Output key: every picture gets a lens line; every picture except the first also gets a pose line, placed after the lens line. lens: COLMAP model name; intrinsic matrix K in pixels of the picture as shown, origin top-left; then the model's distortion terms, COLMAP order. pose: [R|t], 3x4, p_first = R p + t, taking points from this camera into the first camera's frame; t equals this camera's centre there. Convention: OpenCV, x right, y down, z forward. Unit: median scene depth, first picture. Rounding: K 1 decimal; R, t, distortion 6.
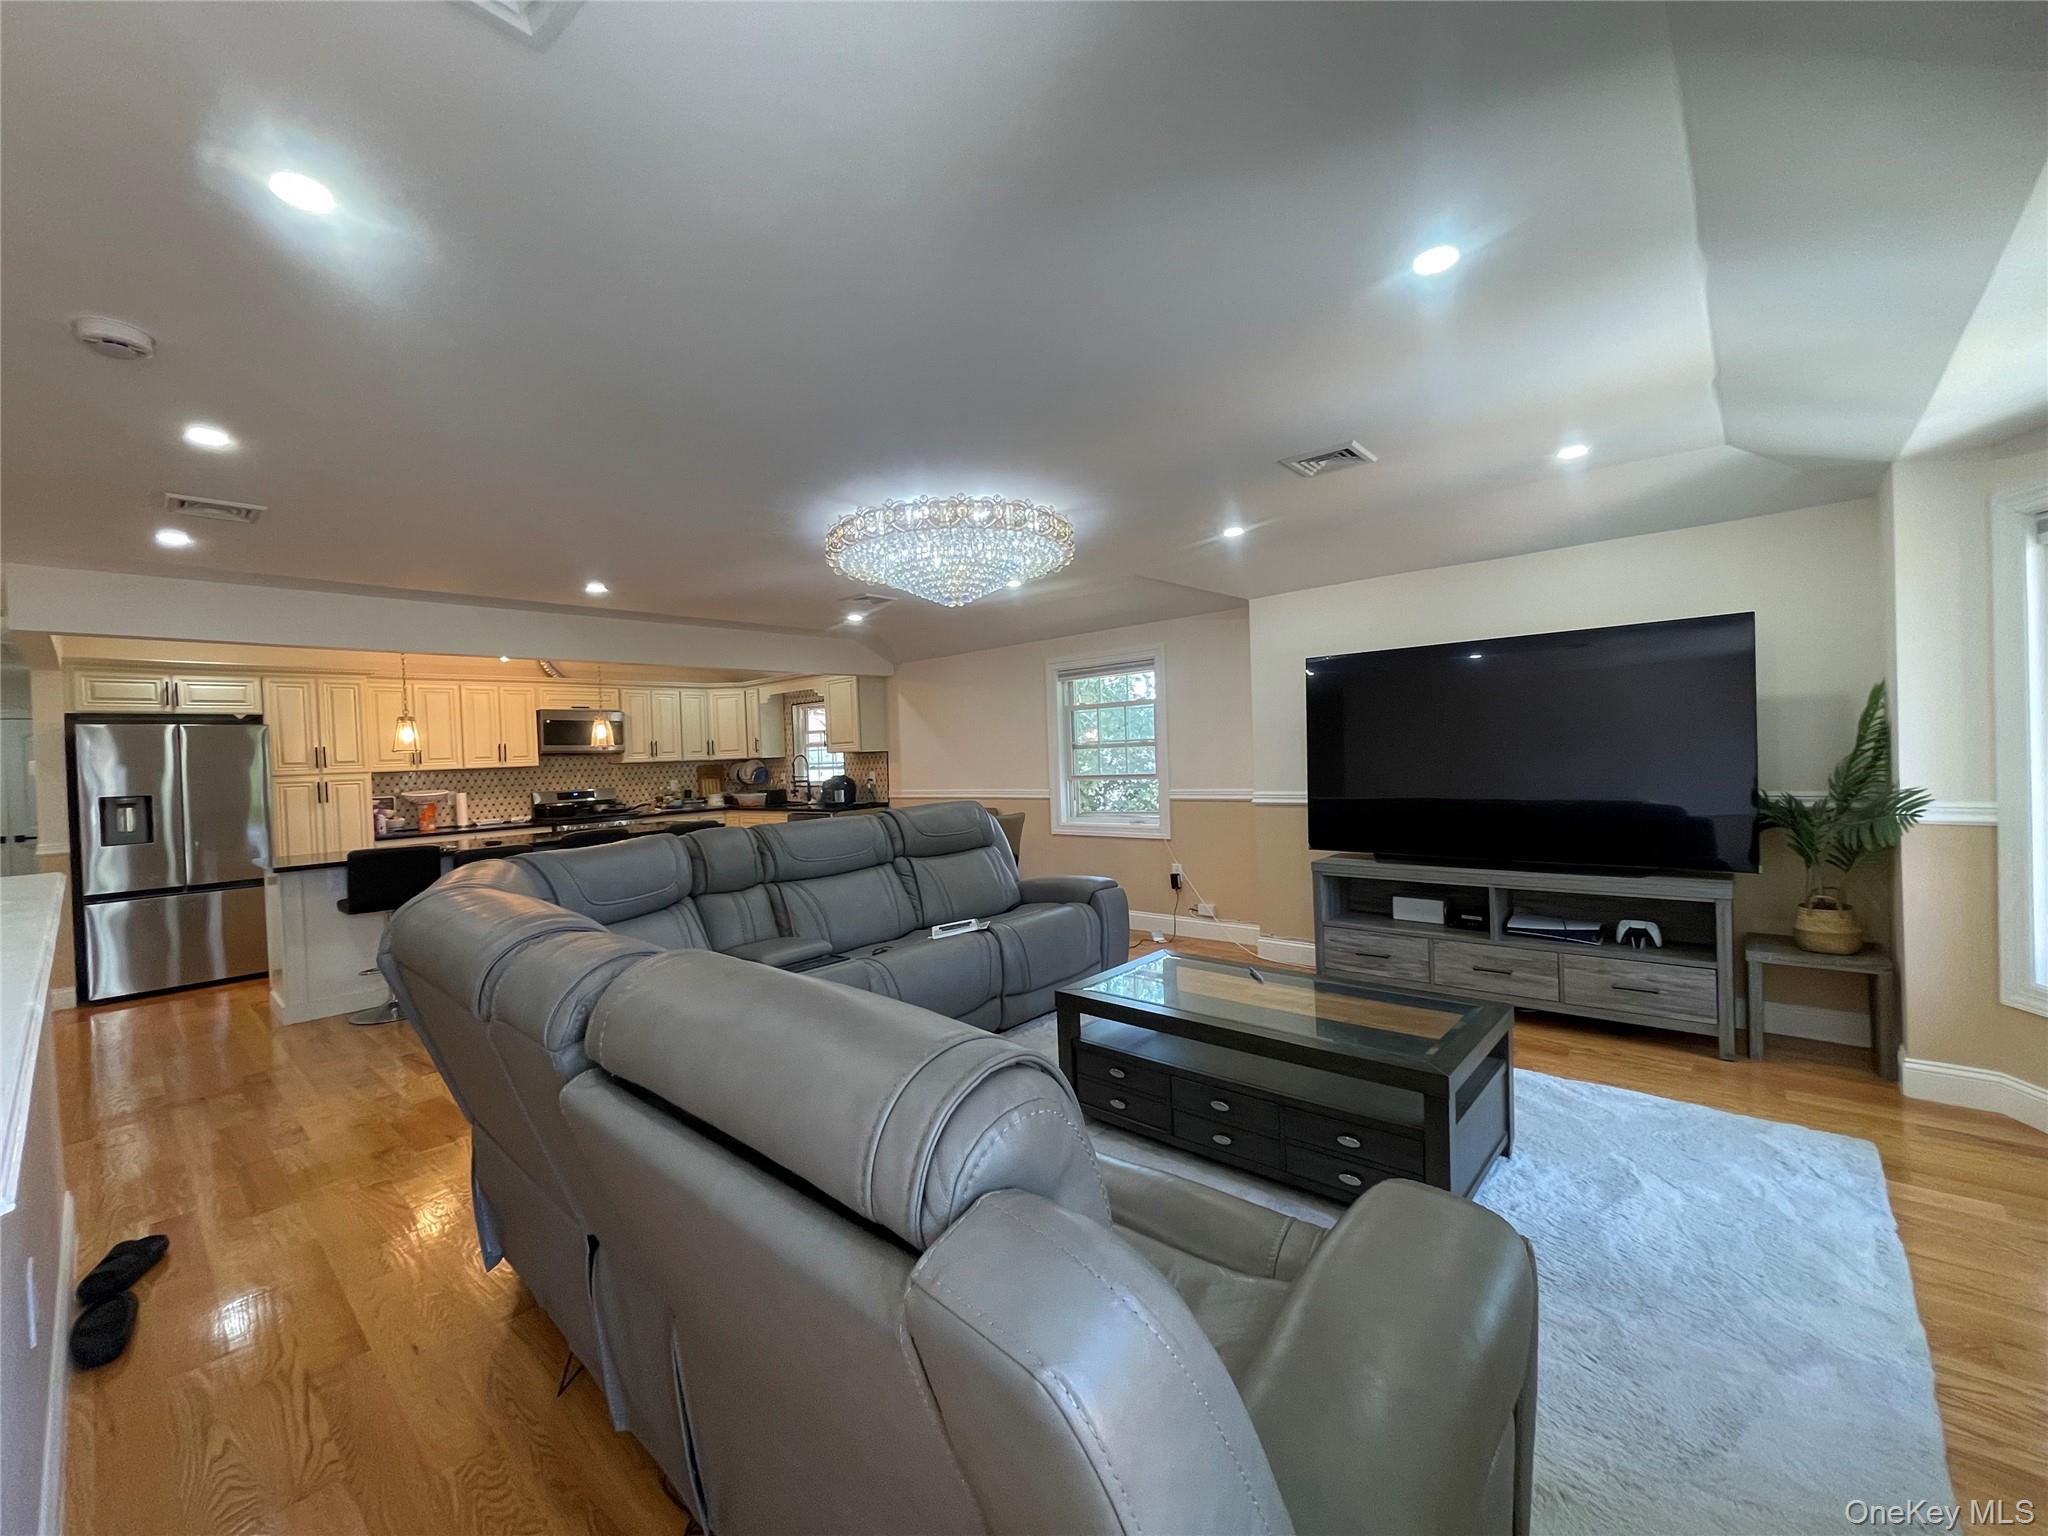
lens RADIAL K [[829.3, 0, 1024.0], [0, 829.3, 768.0], [0, 0, 1]] dist [-0.002662, 0.000078]
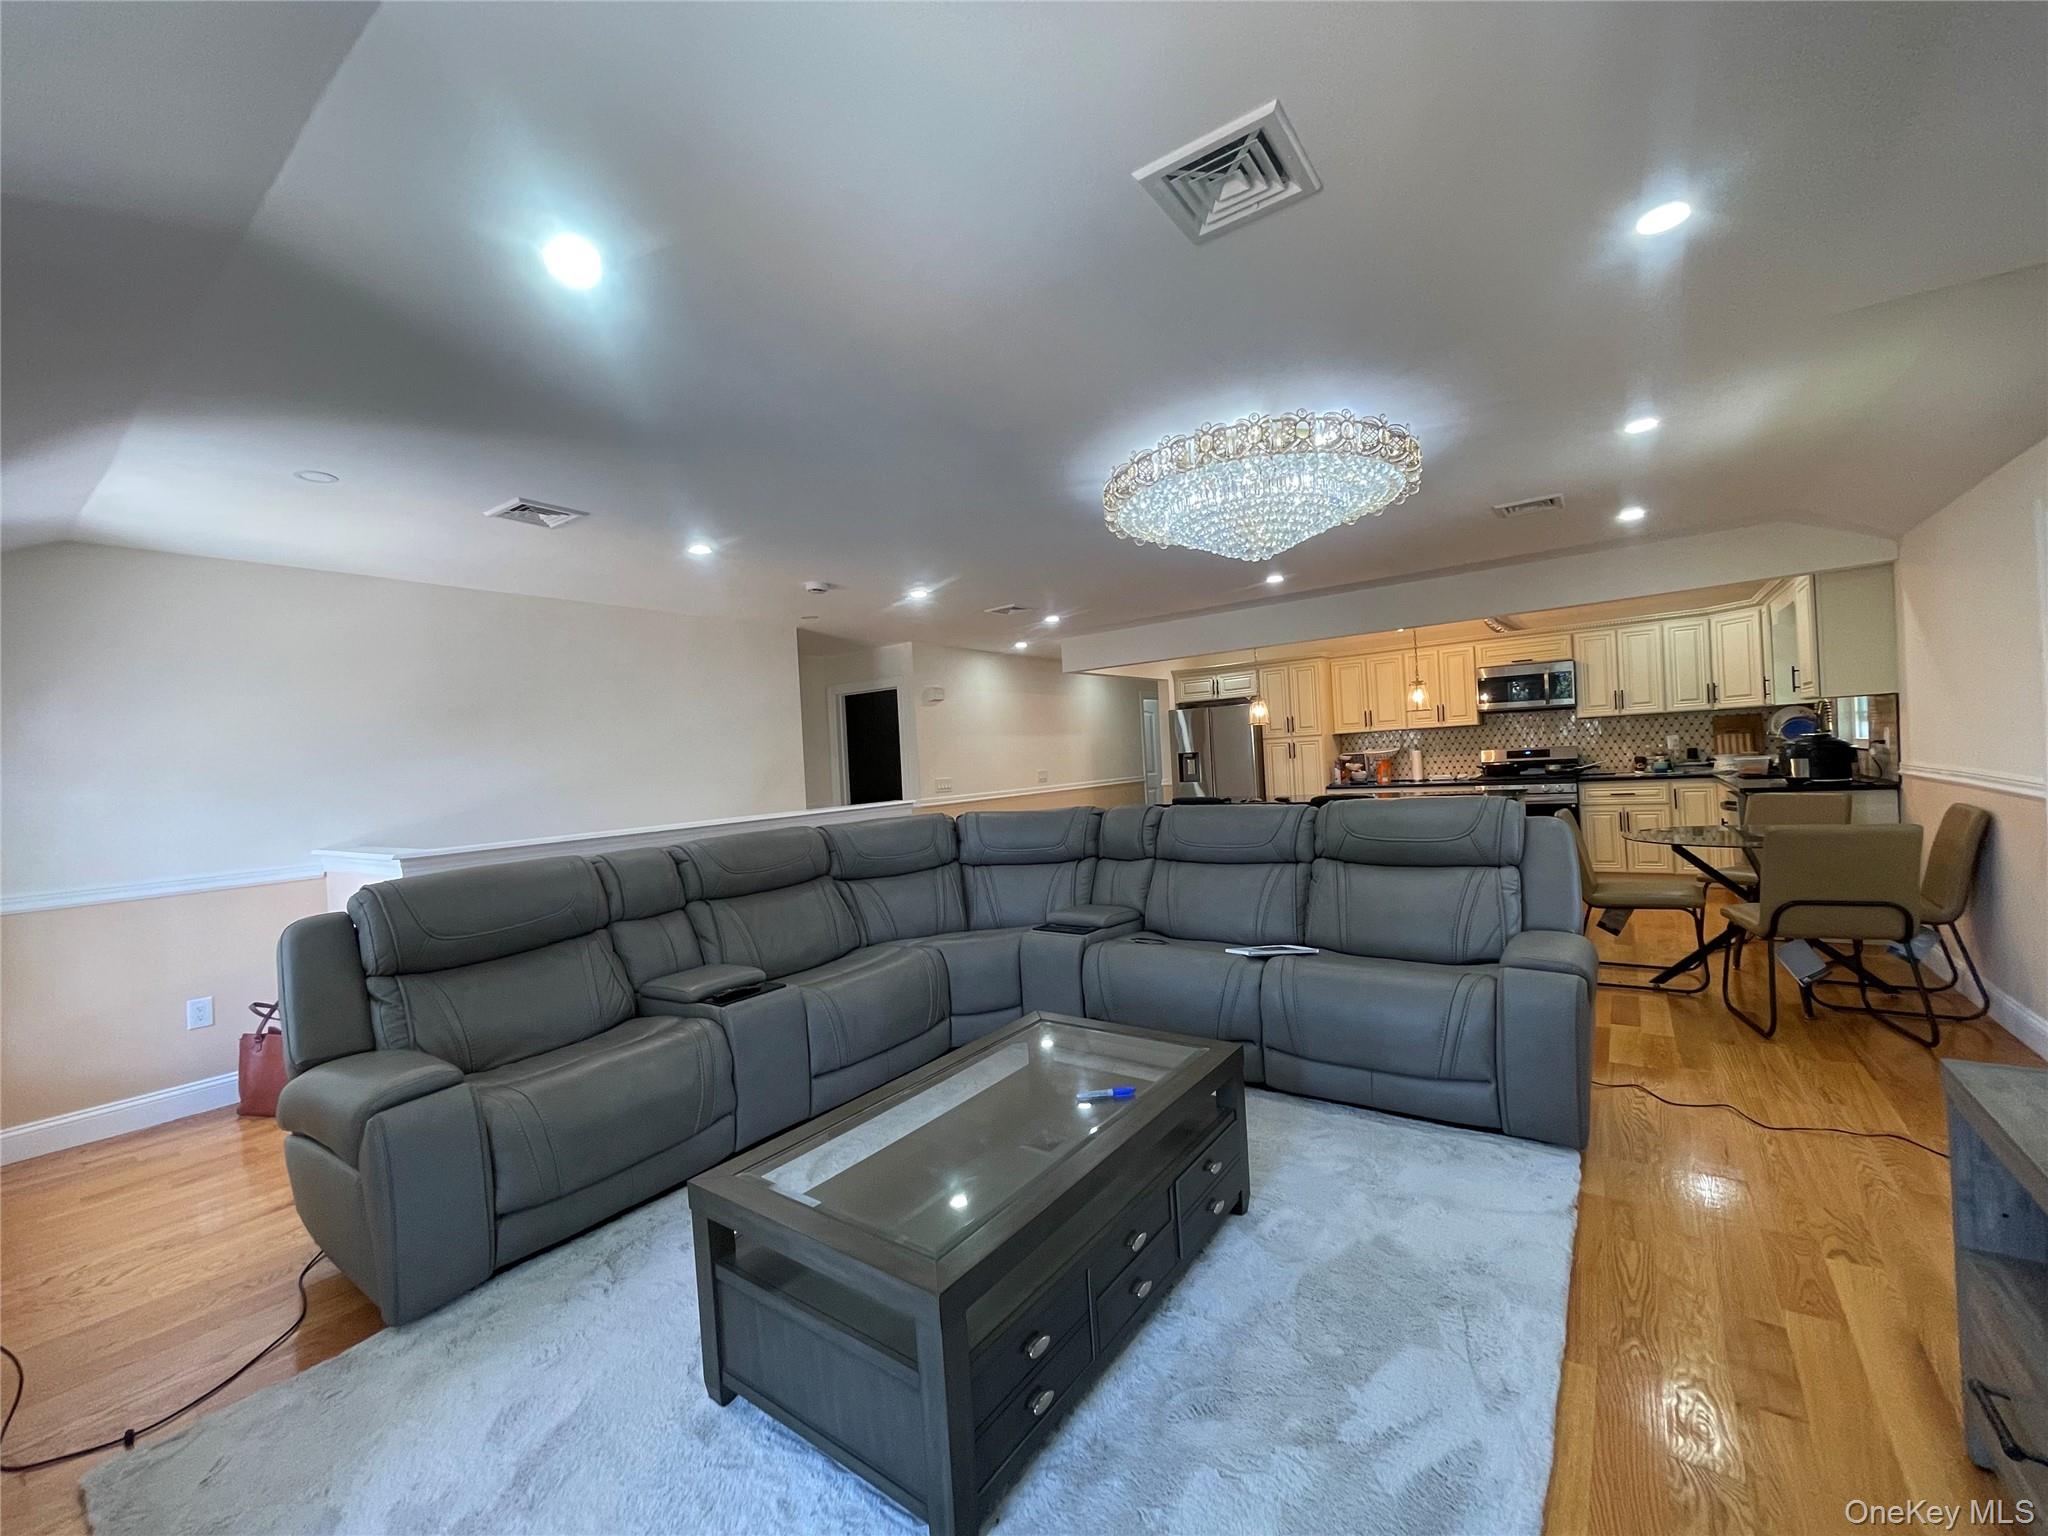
lens RADIAL K [[825.2, 0, 1024.0], [0, 825.2, 768.0], [0, 0, 1]] dist [0.002393, 0.000302]
pose [[0.106079, 0.045507, -0.993316, 0.360972], [0.037550, 0.998056, 0.049734, -0.020862], [0.993648, -0.042575, 0.104164, 0.360260]]
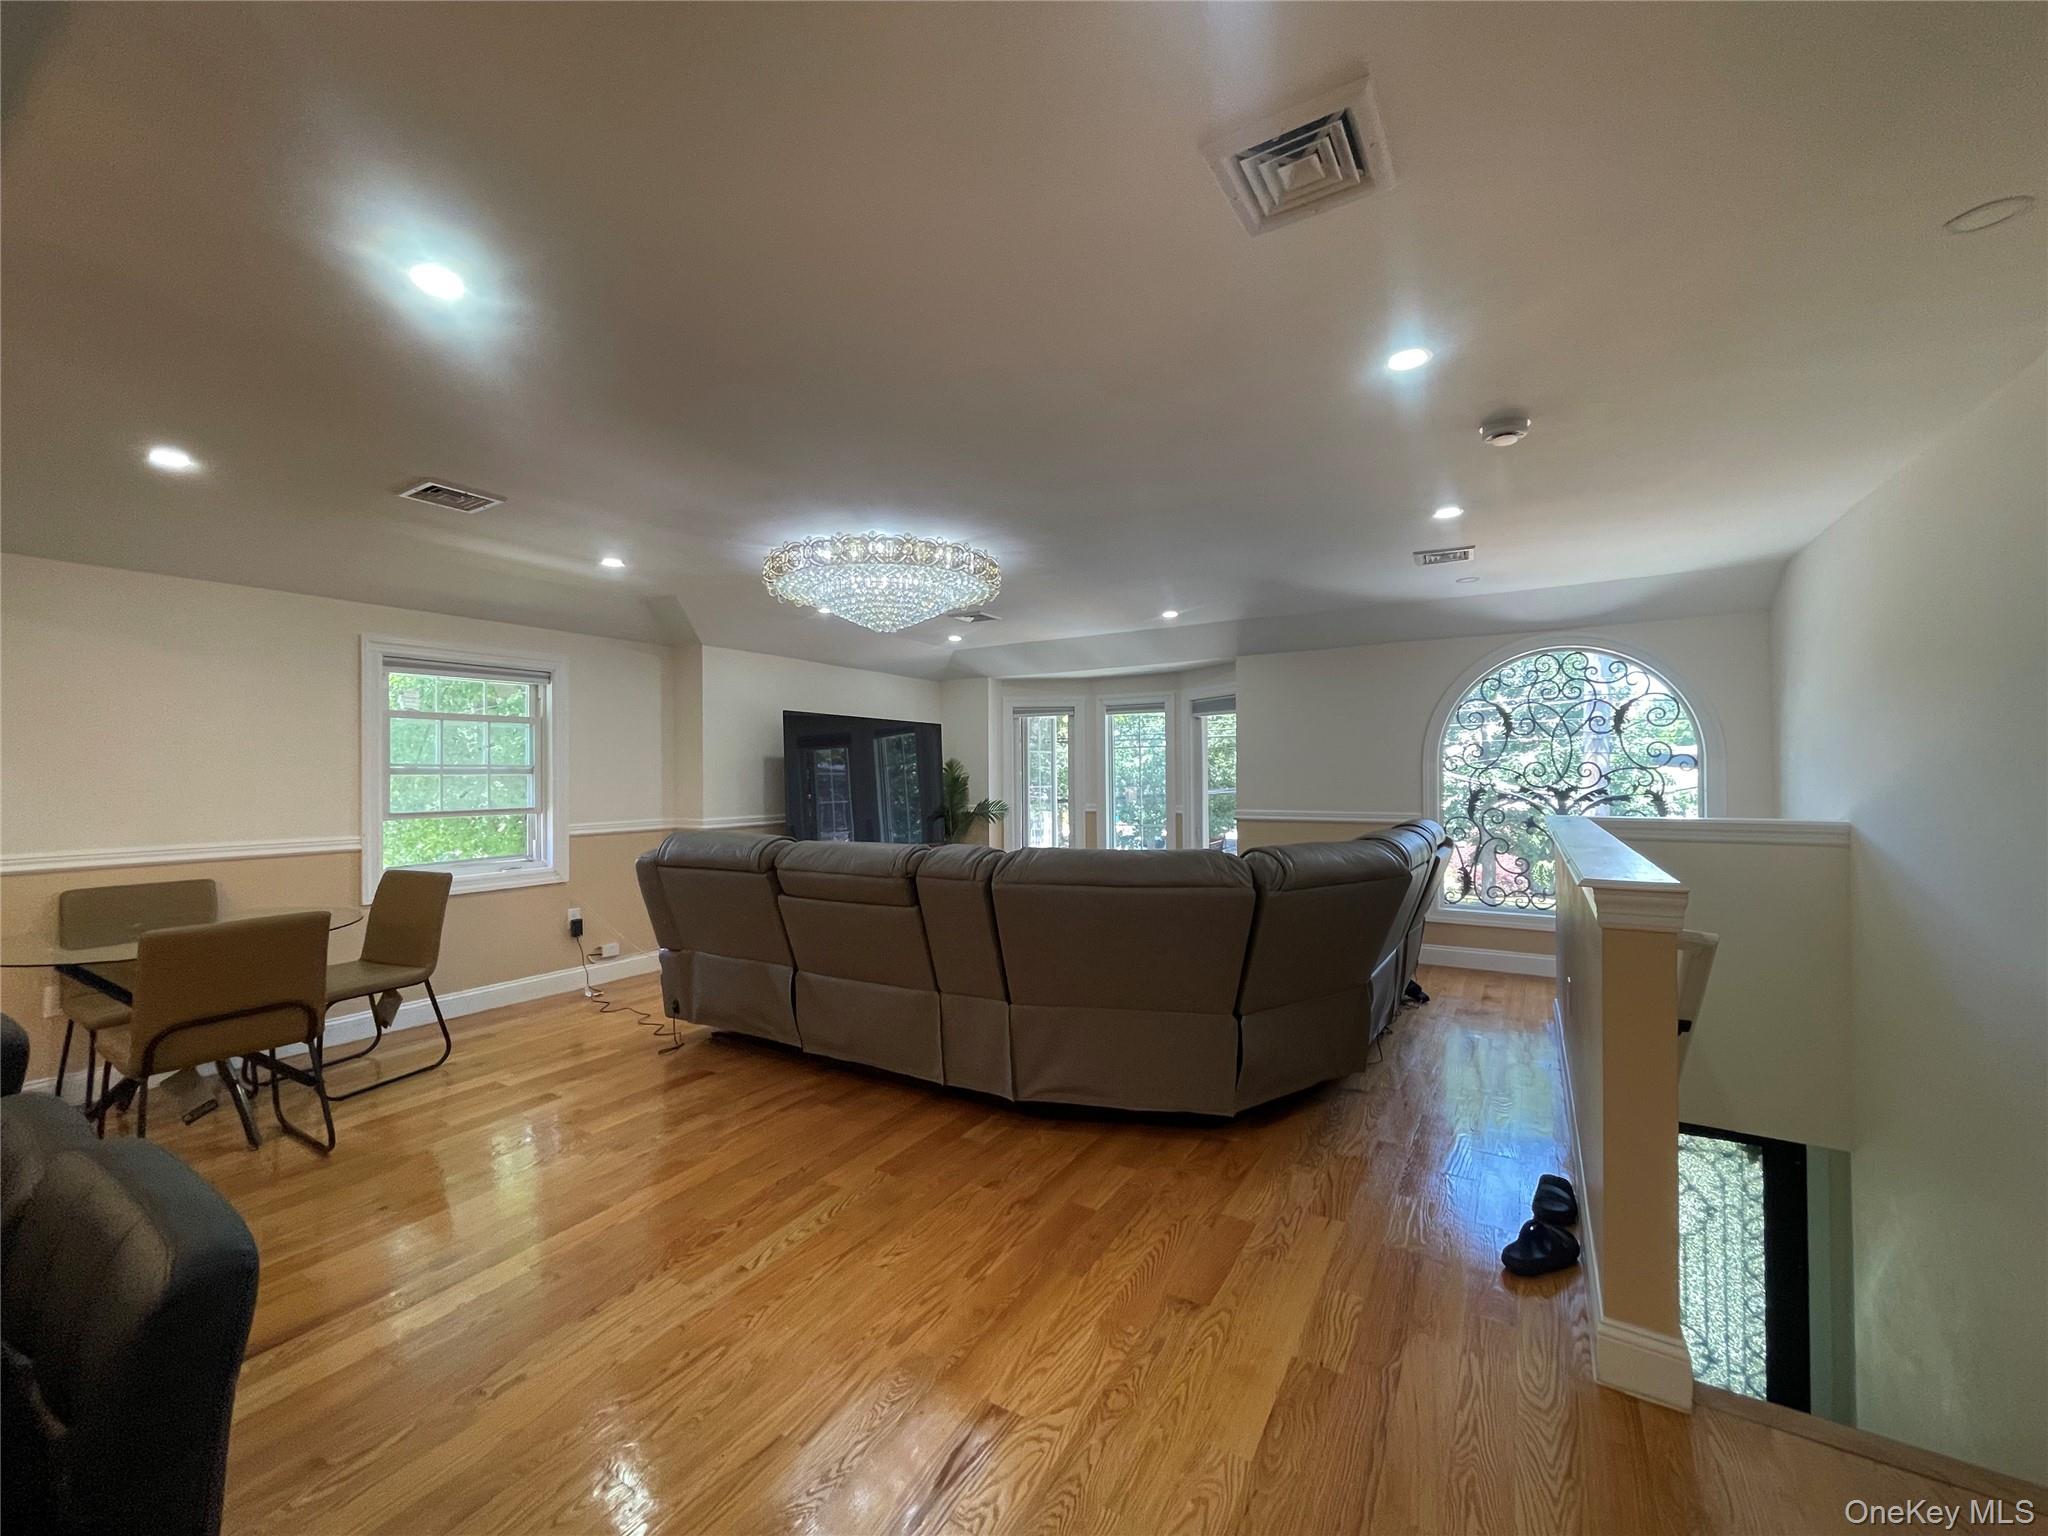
lens RADIAL K [[825.2, 0, 1024.0], [0, 825.2, 768.0], [0, 0, 1]] dist [0.002393, 0.000302]
pose [[-0.161660, 0.049432, 0.985608, -0.604390], [0.026071, 0.998610, -0.045808, 0.015143], [-0.986502, 0.018291, -0.162724, 0.527558]]
